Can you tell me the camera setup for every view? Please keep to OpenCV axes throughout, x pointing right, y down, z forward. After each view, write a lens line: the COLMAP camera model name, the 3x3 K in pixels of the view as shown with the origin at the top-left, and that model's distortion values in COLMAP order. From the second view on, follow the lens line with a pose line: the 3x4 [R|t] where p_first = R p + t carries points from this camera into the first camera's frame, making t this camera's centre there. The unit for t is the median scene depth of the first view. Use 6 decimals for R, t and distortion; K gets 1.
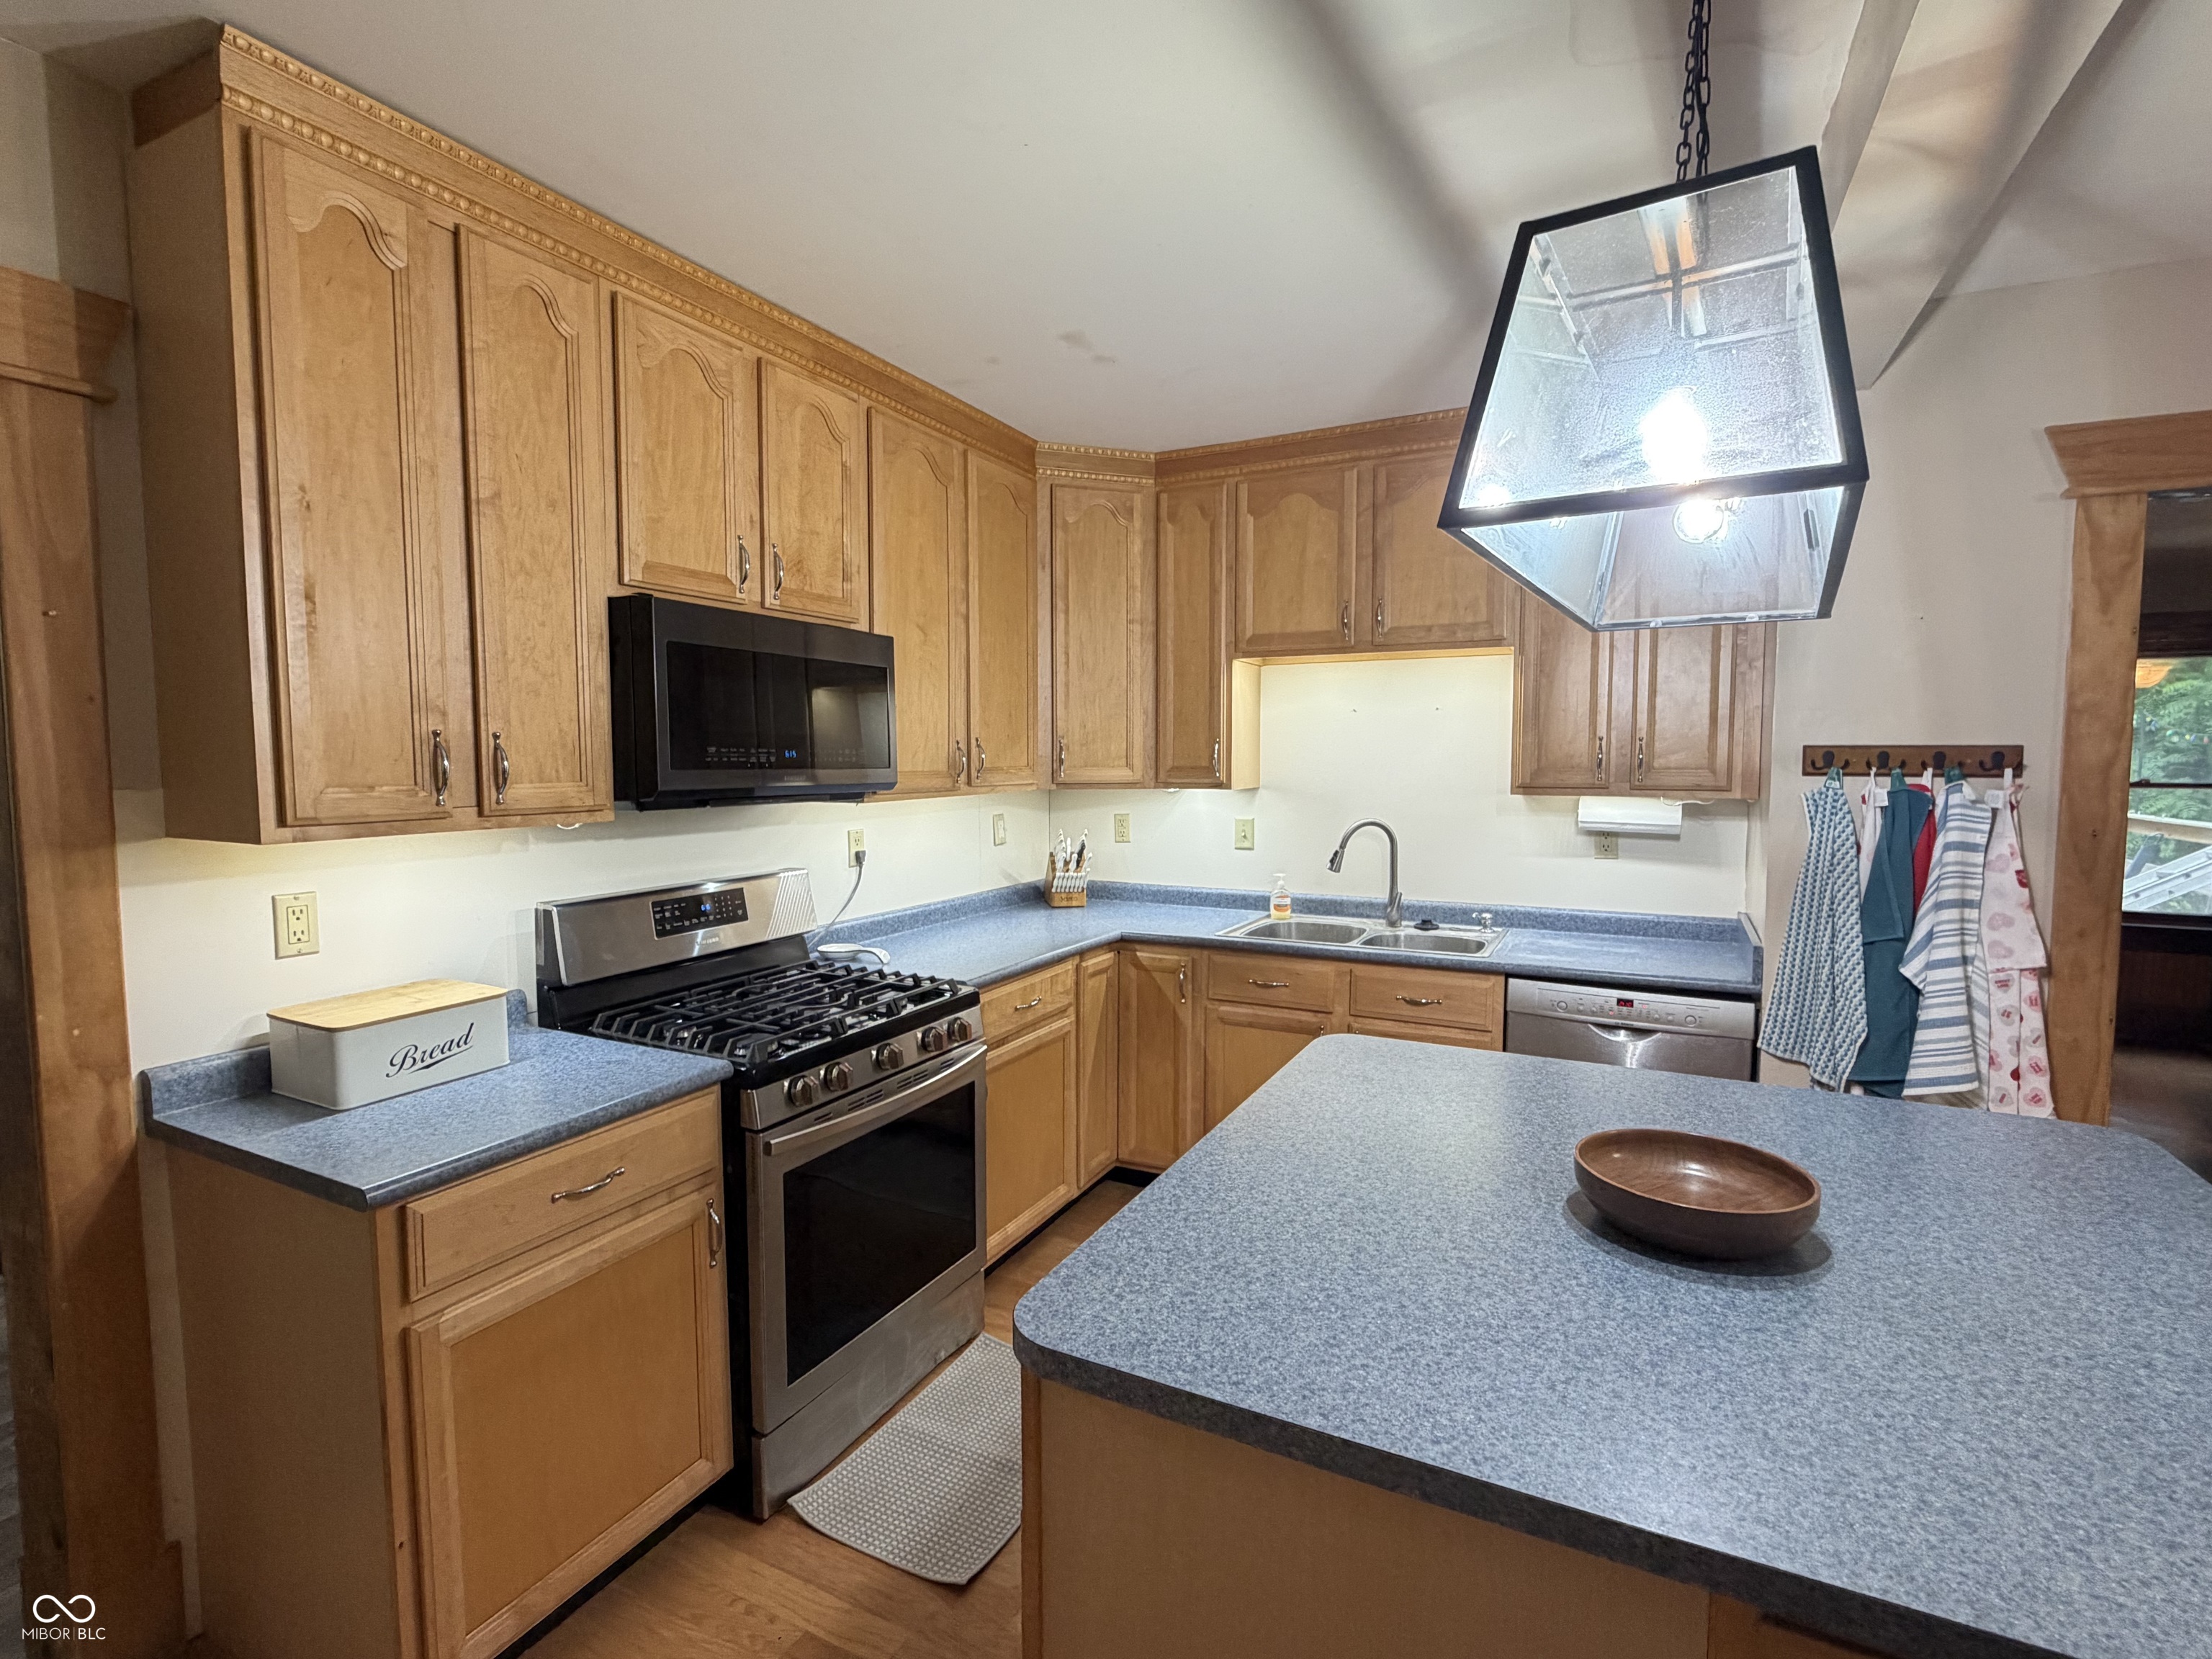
lens RADIAL K [[1121.1, 0, 1106.0], [0, 1121.1, 829.5], [0, 0, 1]] dist [-0.001344, -0.000152]
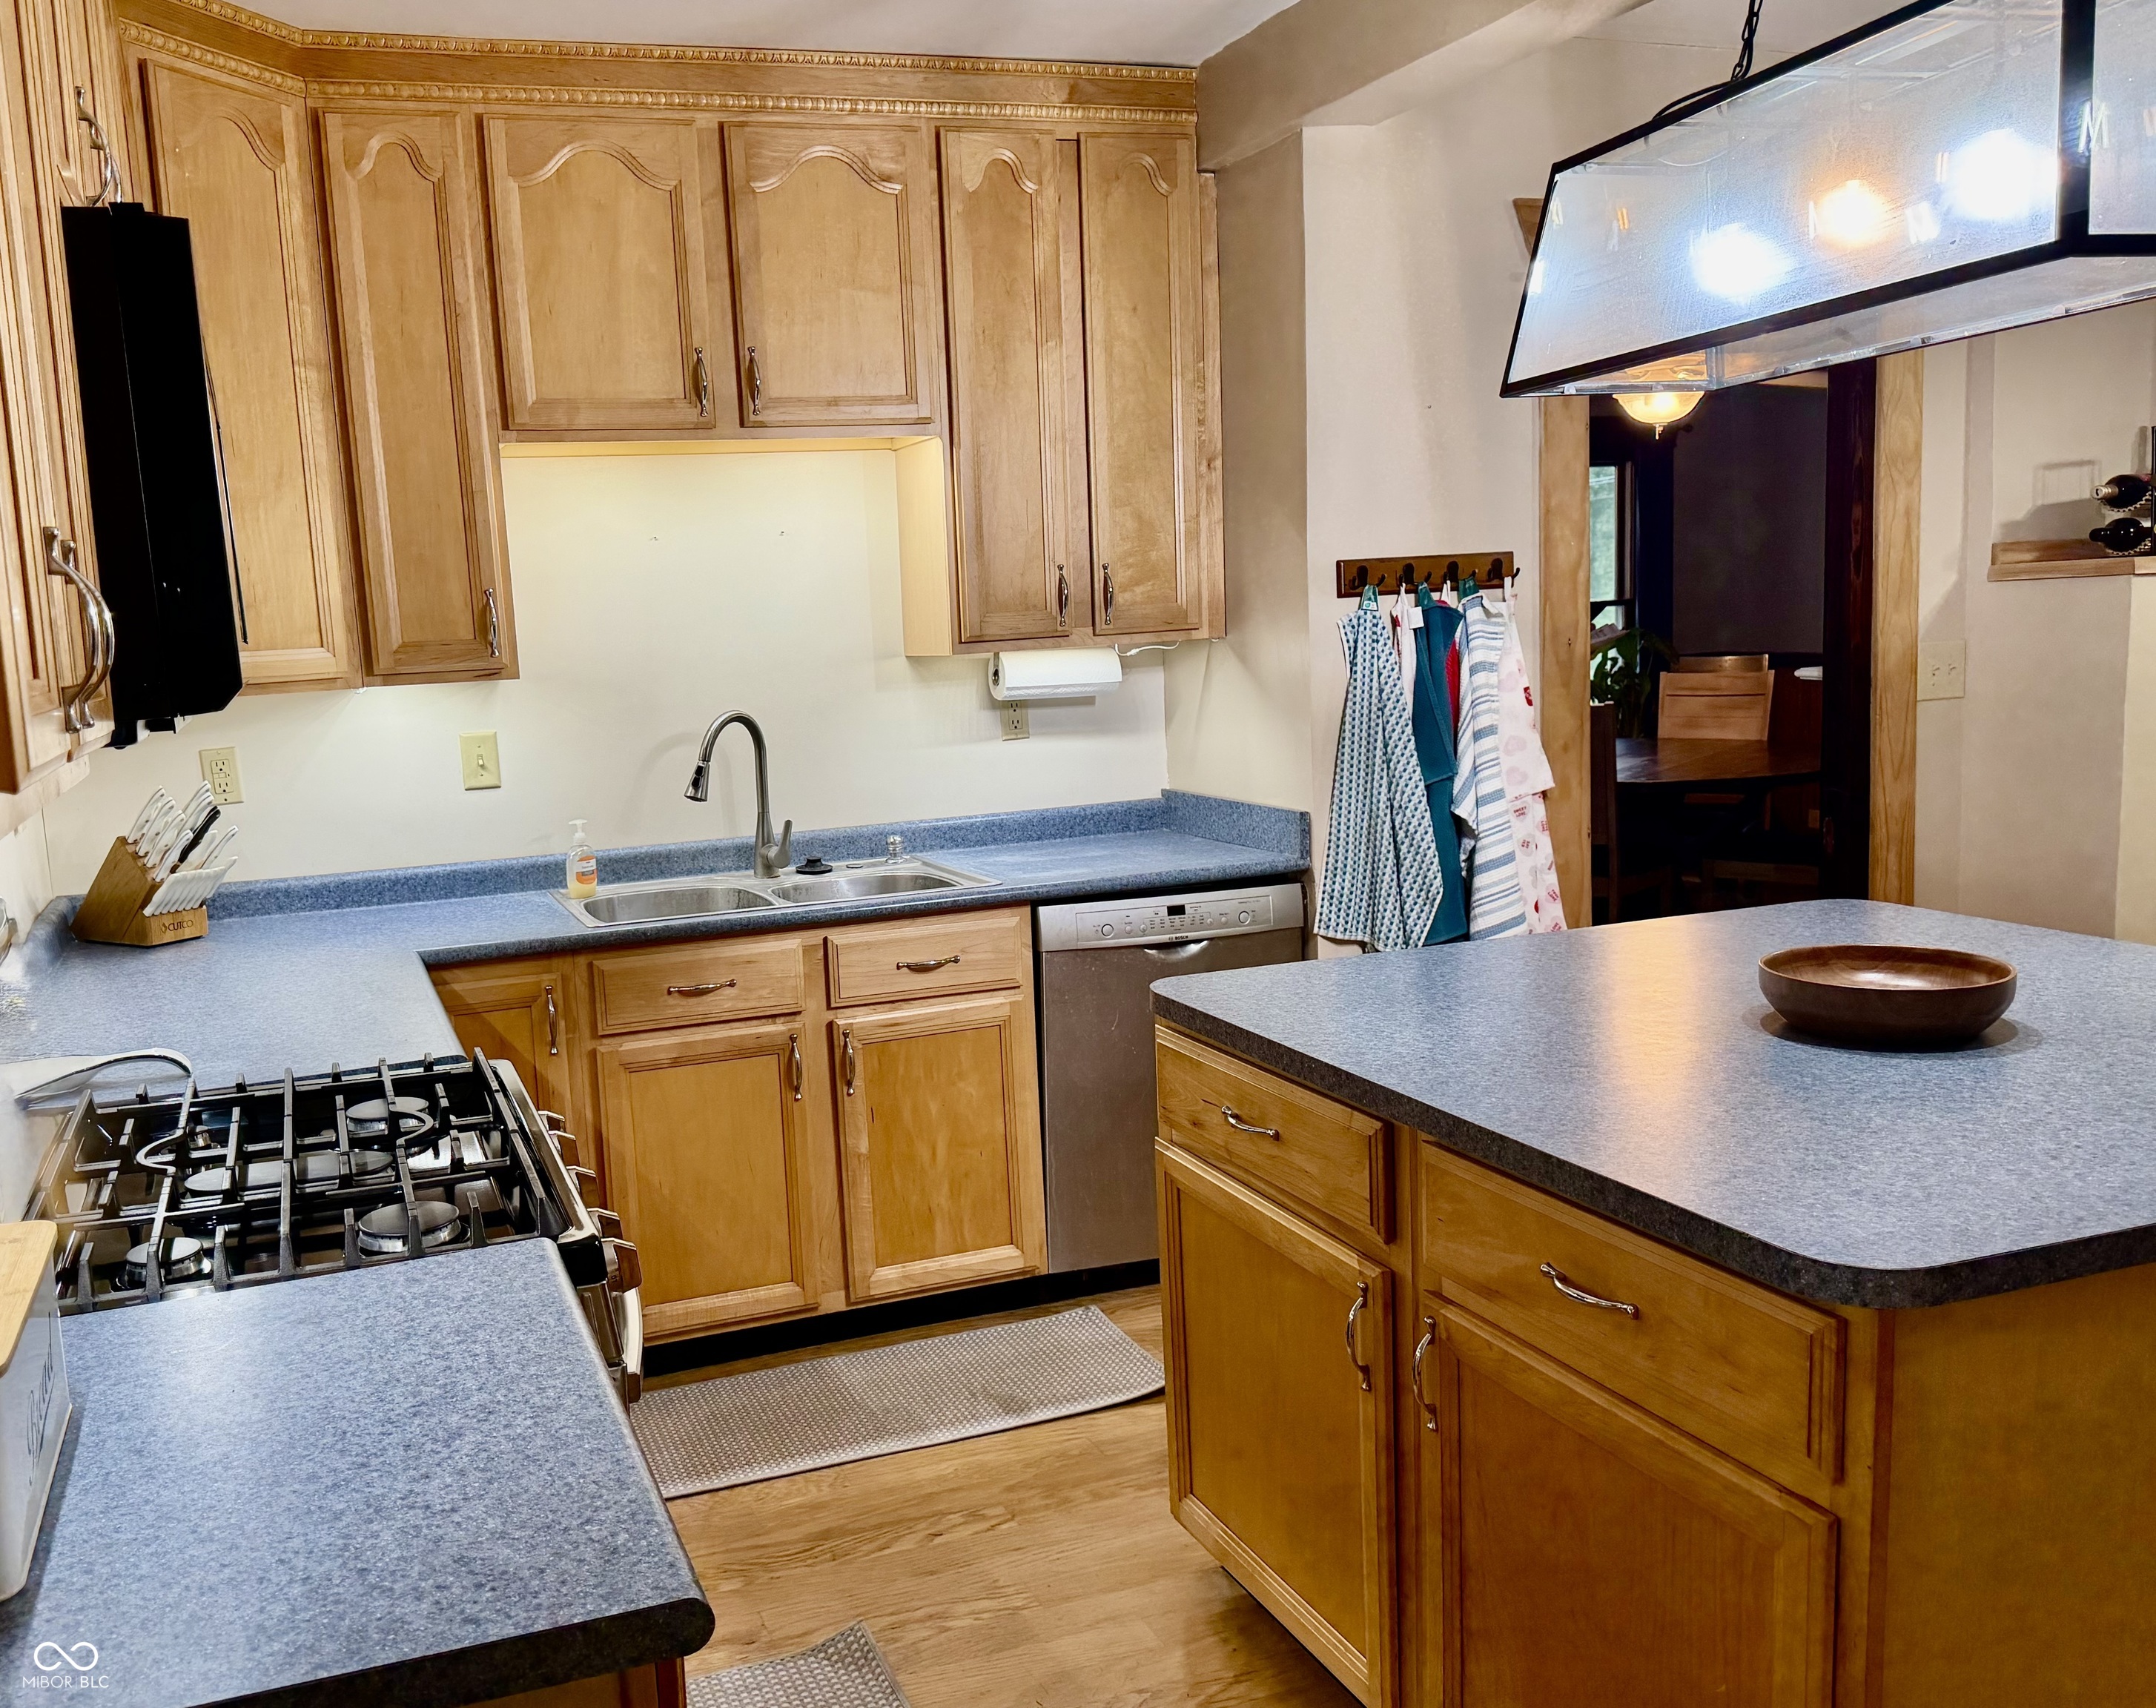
lens RADIAL K [[1816.0, 0, 1074.6], [0, 1816.0, 904.0], [0, 0, 1]] dist [0.074562, -0.139121]
pose [[0.674563, -0.154866, 0.721791, -0.459197], [0.104210, 0.987933, 0.114577, 0.000890], [-0.730825, -0.002072, 0.682562, 0.196667]]
